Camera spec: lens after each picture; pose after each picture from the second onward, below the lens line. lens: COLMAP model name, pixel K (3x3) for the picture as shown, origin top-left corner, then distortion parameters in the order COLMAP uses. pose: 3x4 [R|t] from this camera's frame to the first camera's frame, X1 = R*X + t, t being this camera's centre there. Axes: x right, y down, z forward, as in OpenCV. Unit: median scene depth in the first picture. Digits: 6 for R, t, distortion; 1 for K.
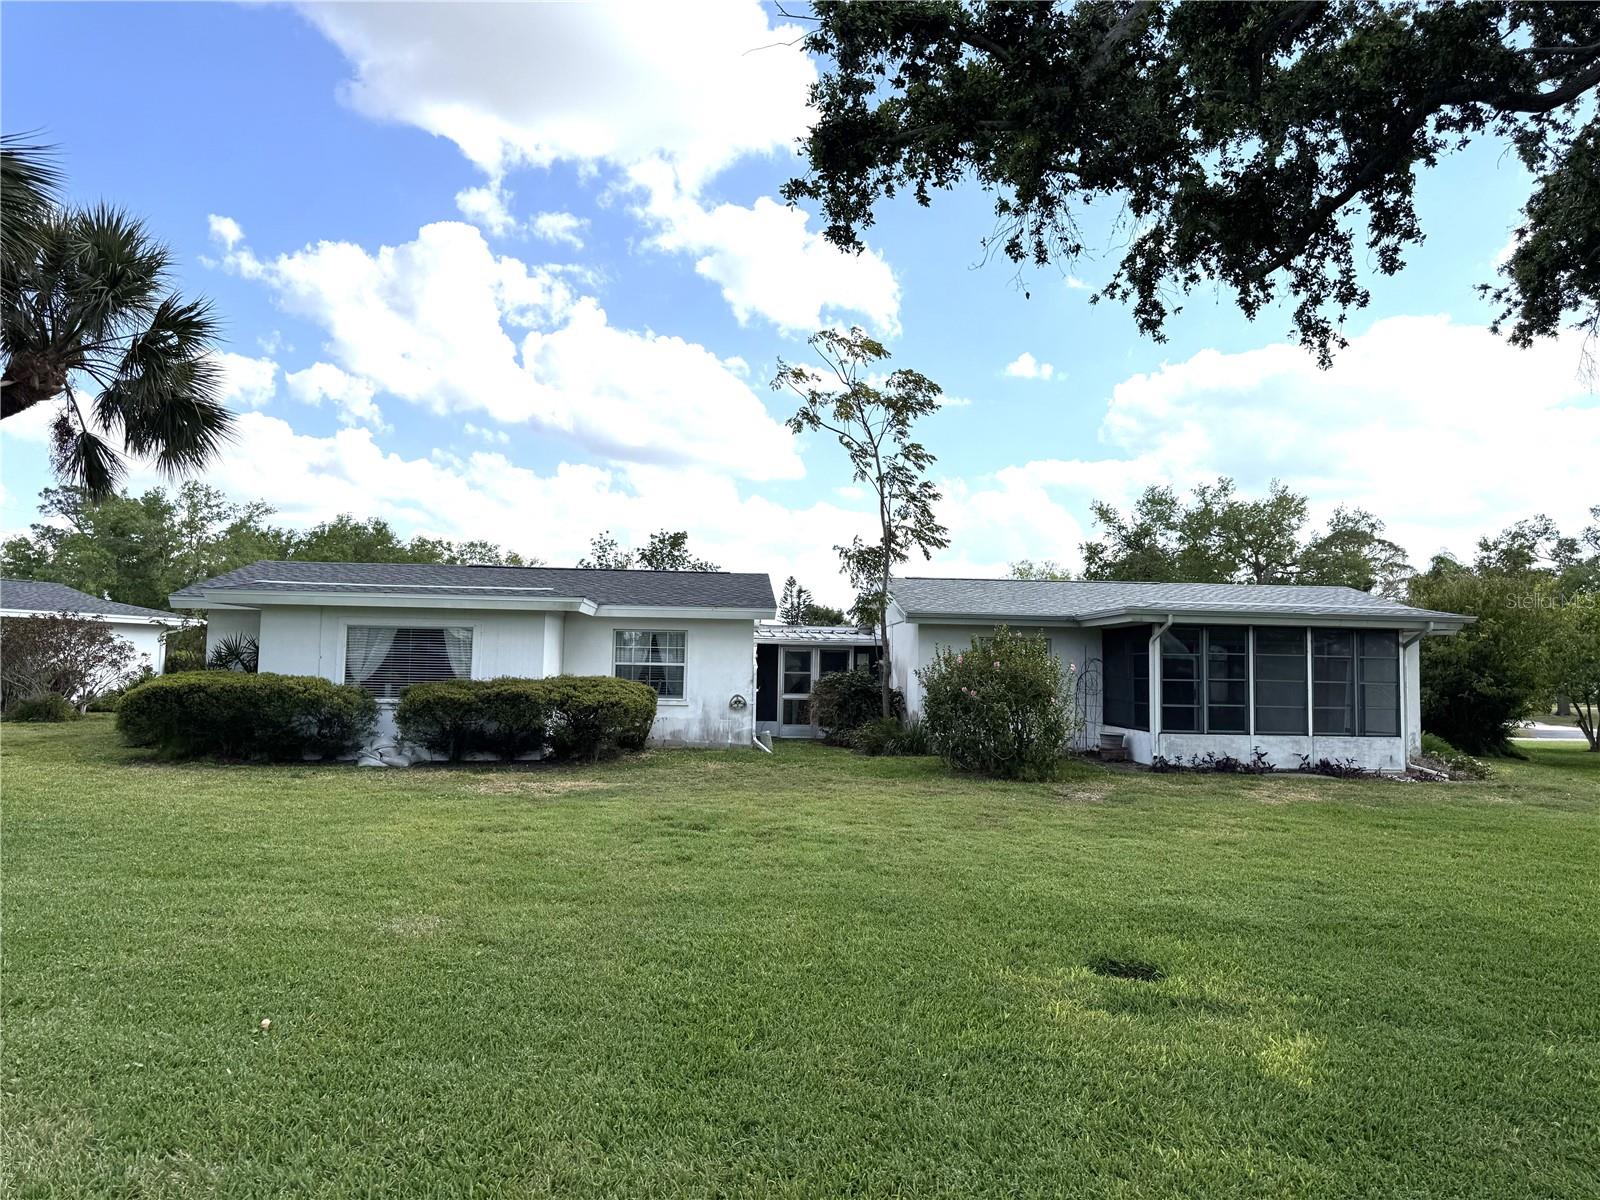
lens RADIAL K [[1135.2, 0, 766.8], [0, 1135.2, 595.9], [0, 0, 1]] dist [0.007916, -0.004173]
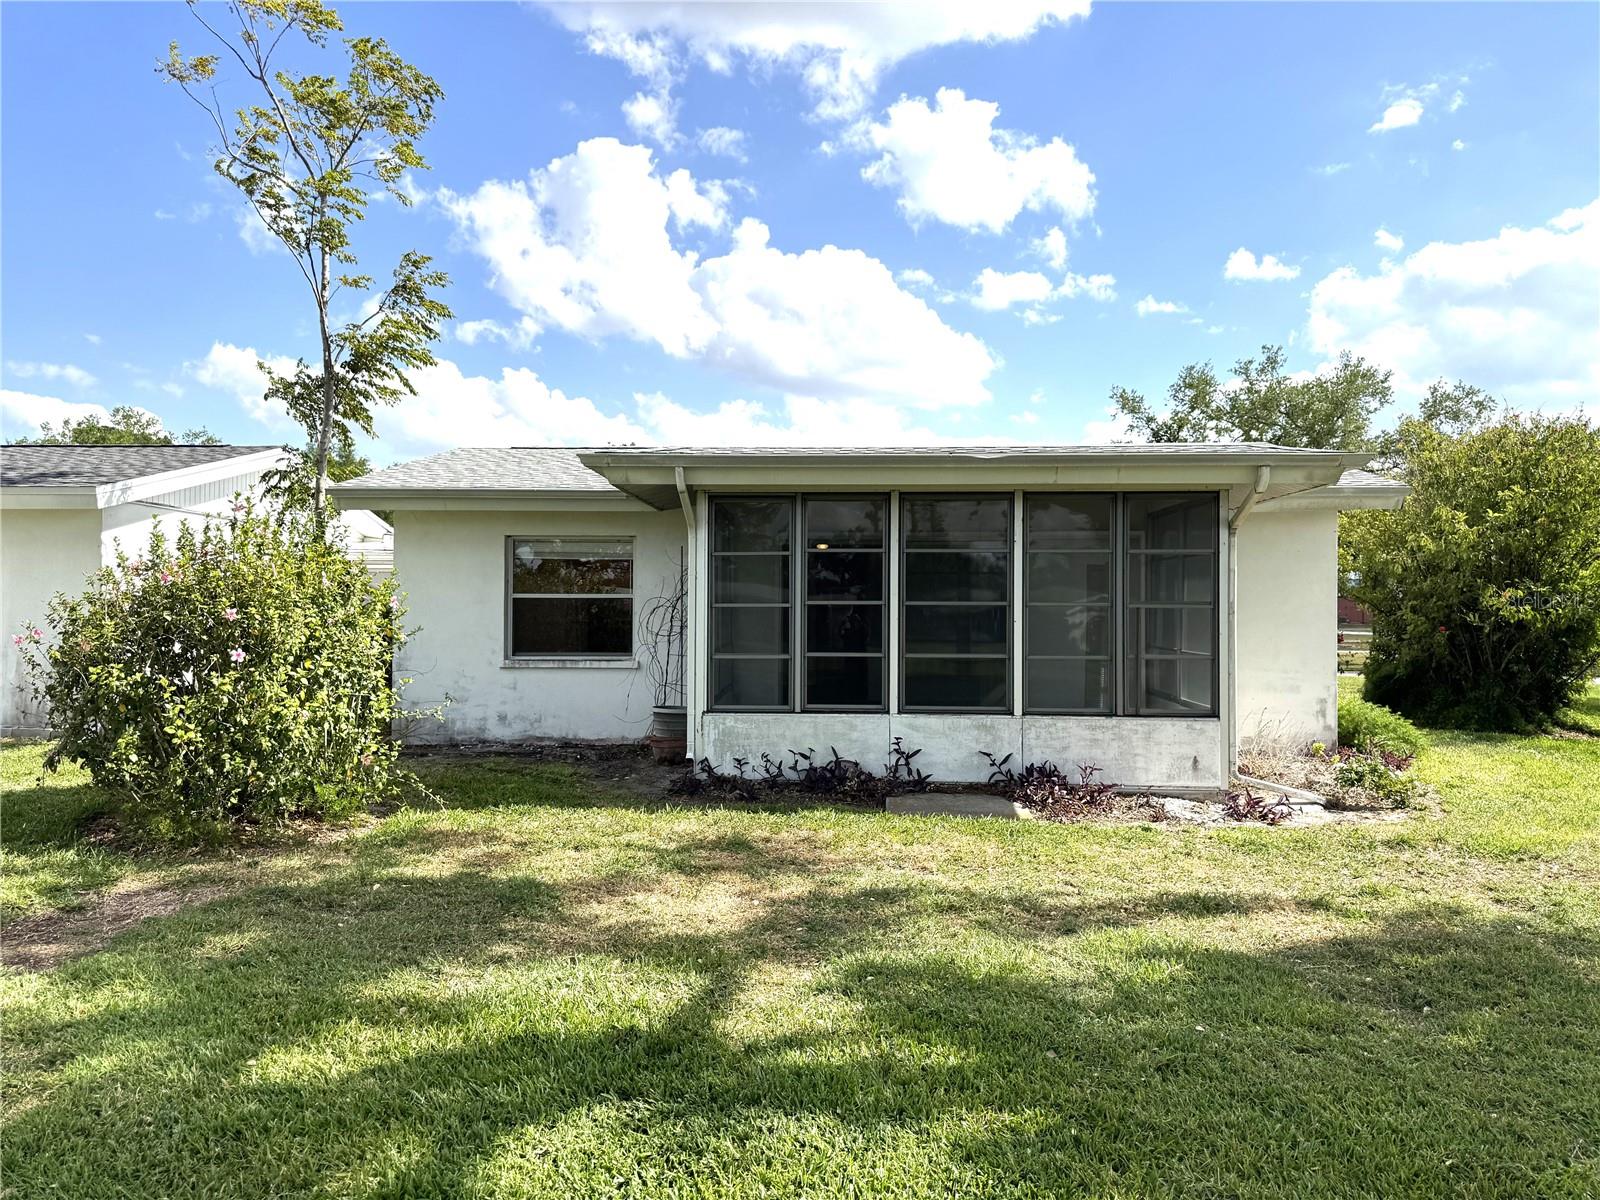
lens RADIAL K [[1180.7, 0, 834.6], [0, 1180.7, 601.4], [0, 0, 1]] dist [0.130228, -0.185217]
pose [[0.992596, -0.016199, -0.120379, 0.090305], [0.023124, 0.998143, 0.056361, 0.008603], [0.119242, -0.058727, 0.991127, 0.095914]]
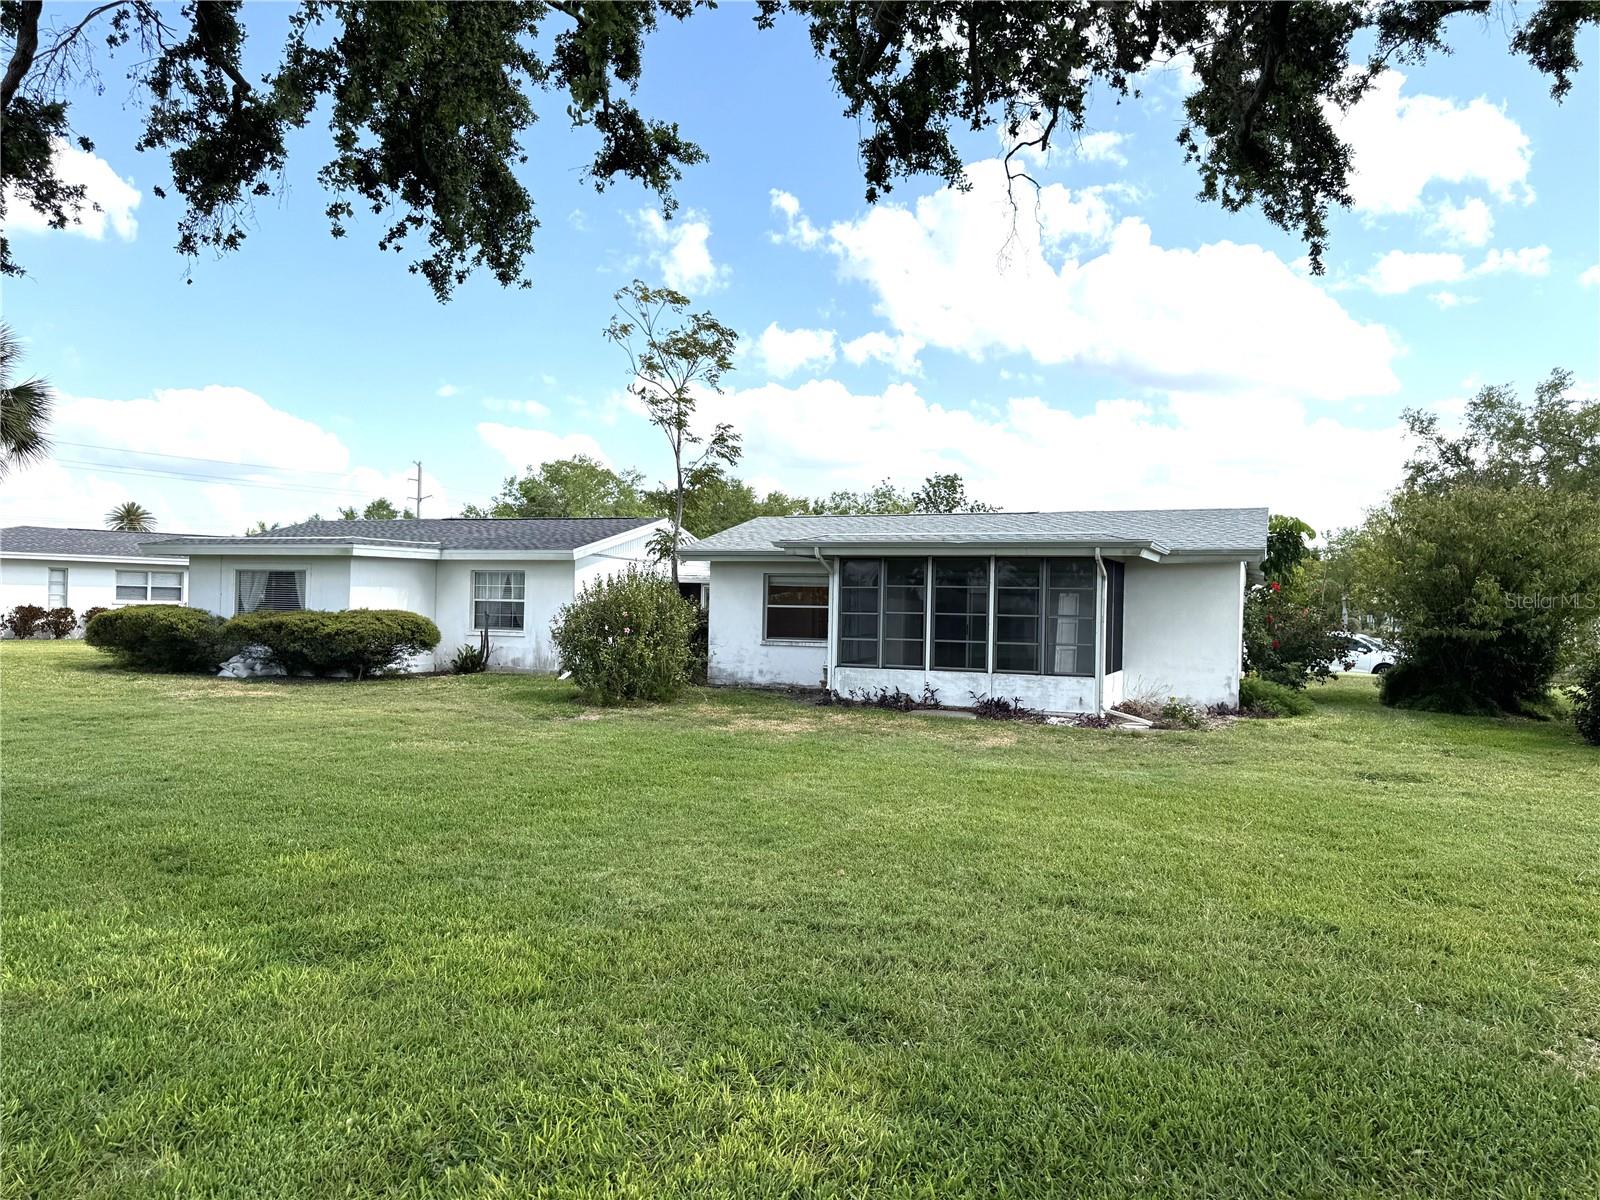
lens RADIAL K [[1165.5, 0, 815.3], [0, 1165.5, 605.2], [0, 0, 1]] dist [0.108281, -0.106957]
pose [[0.900482, -0.002311, -0.434886, 0.149937], [0.025355, 0.998564, 0.047195, 0.003576], [0.434153, -0.053525, 0.899248, 0.014874]]
